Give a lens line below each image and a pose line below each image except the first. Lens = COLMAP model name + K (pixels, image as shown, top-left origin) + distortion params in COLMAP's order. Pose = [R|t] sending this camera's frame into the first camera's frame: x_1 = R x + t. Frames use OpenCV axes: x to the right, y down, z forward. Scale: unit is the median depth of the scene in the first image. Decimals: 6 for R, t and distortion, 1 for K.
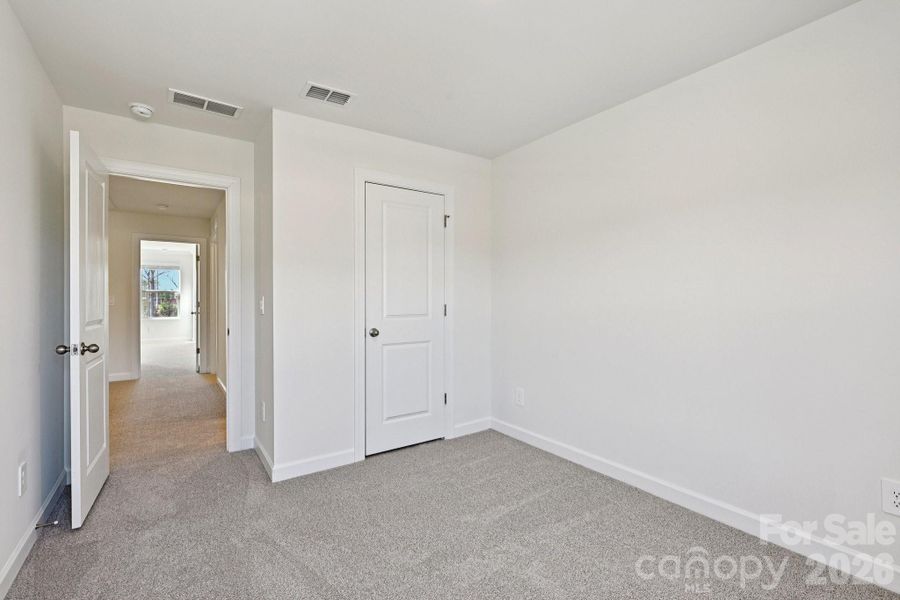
lens RADIAL K [[351.2, 0, 445.4], [0, 351.2, 298.1], [0, 0, 1]] dist [-0.000678, -0.000063]
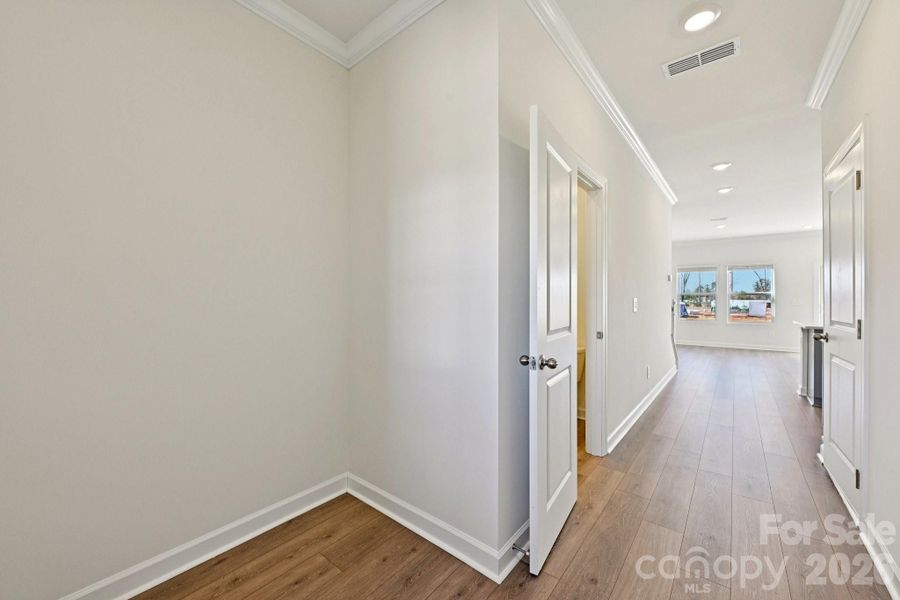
lens RADIAL K [[351.2, 0, 445.4], [0, 351.2, 298.1], [0, 0, 1]] dist [-0.000678, -0.000063]
pose [[0.360848, 0.001096, -0.932624, -0.332975], [-0.005174, 0.999986, -0.000827, -0.009078], [0.932610, 0.005124, 0.360849, 0.484736]]
